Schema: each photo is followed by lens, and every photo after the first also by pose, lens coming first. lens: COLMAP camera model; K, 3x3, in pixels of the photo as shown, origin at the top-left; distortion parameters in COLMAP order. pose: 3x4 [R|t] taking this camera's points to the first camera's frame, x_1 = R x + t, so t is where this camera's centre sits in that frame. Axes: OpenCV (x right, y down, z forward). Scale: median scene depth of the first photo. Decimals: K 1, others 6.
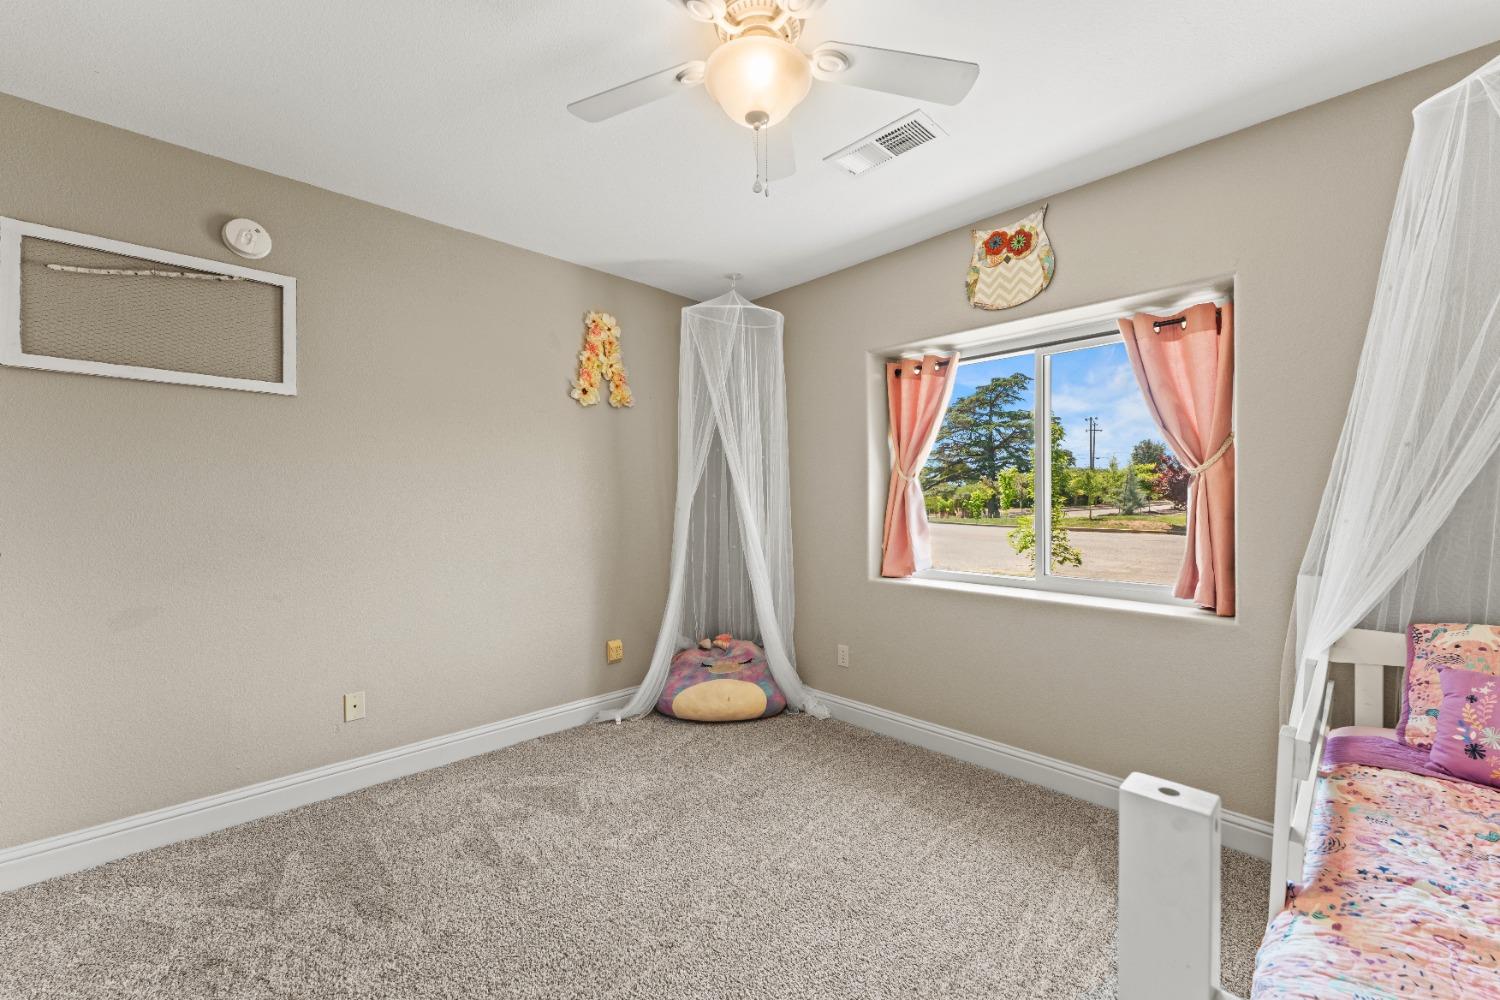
lens RADIAL K [[606.0, 0, 749.3], [0, 606.0, 506.2], [0, 0, 1]] dist [0.000365, -0.000038]
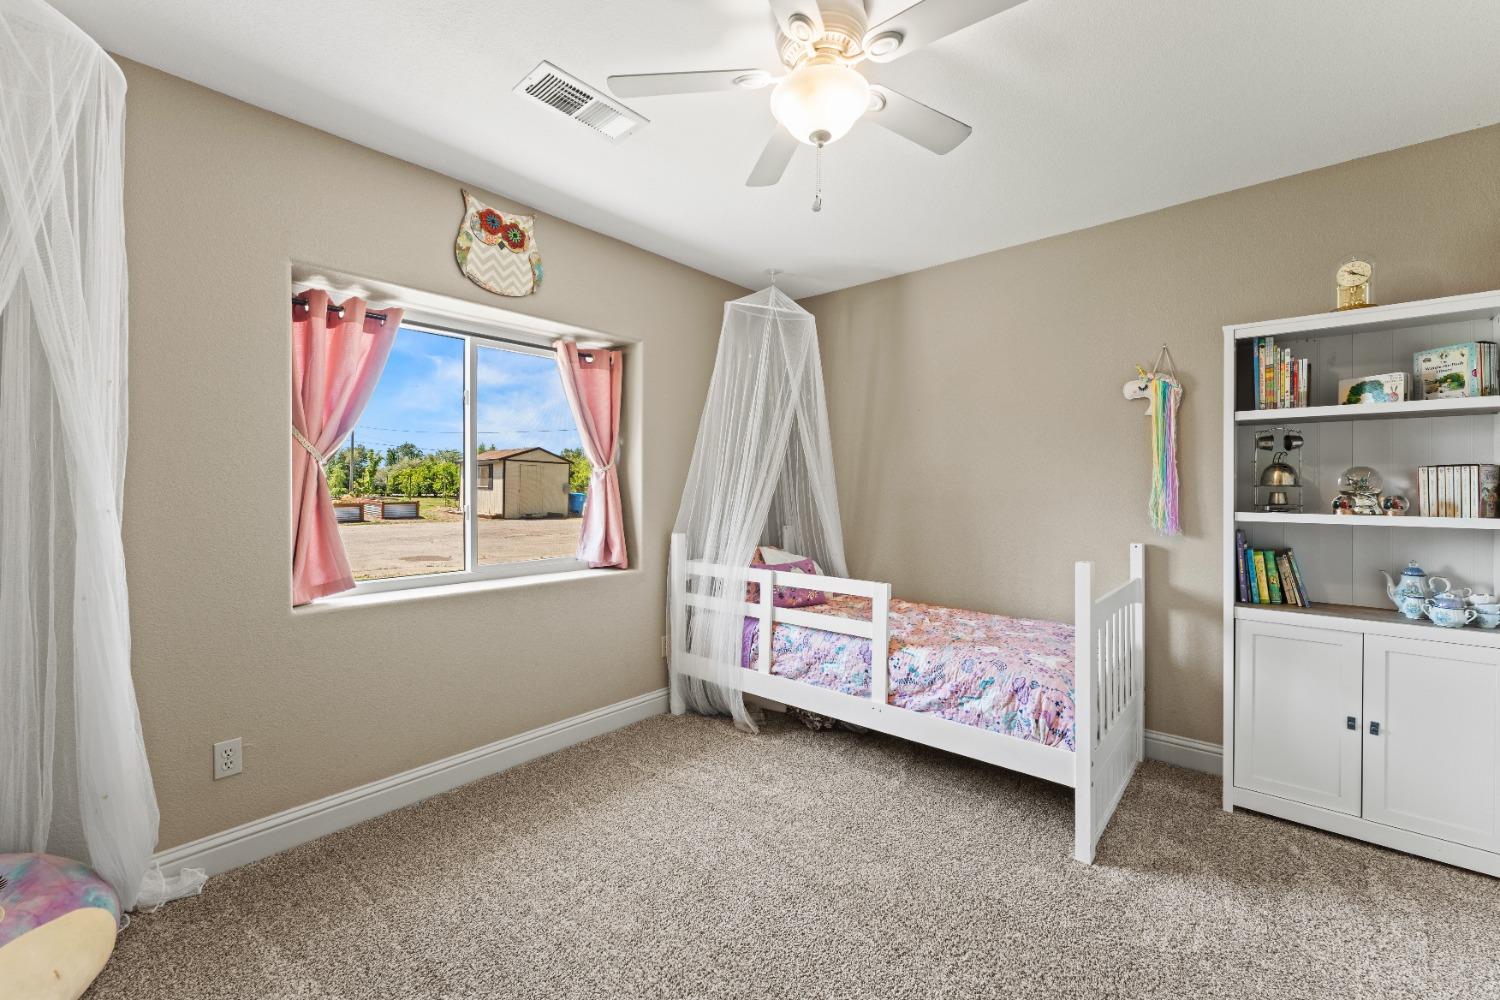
lens RADIAL K [[595.9, 0, 754.0], [0, 595.9, 489.7], [0, 0, 1]] dist [0.001388, 0.000114]
pose [[-0.085249, -0.006435, 0.996339, -0.577318], [0.007052, 0.999950, 0.007062, -0.015087], [-0.996335, 0.007628, -0.085199, 0.680802]]
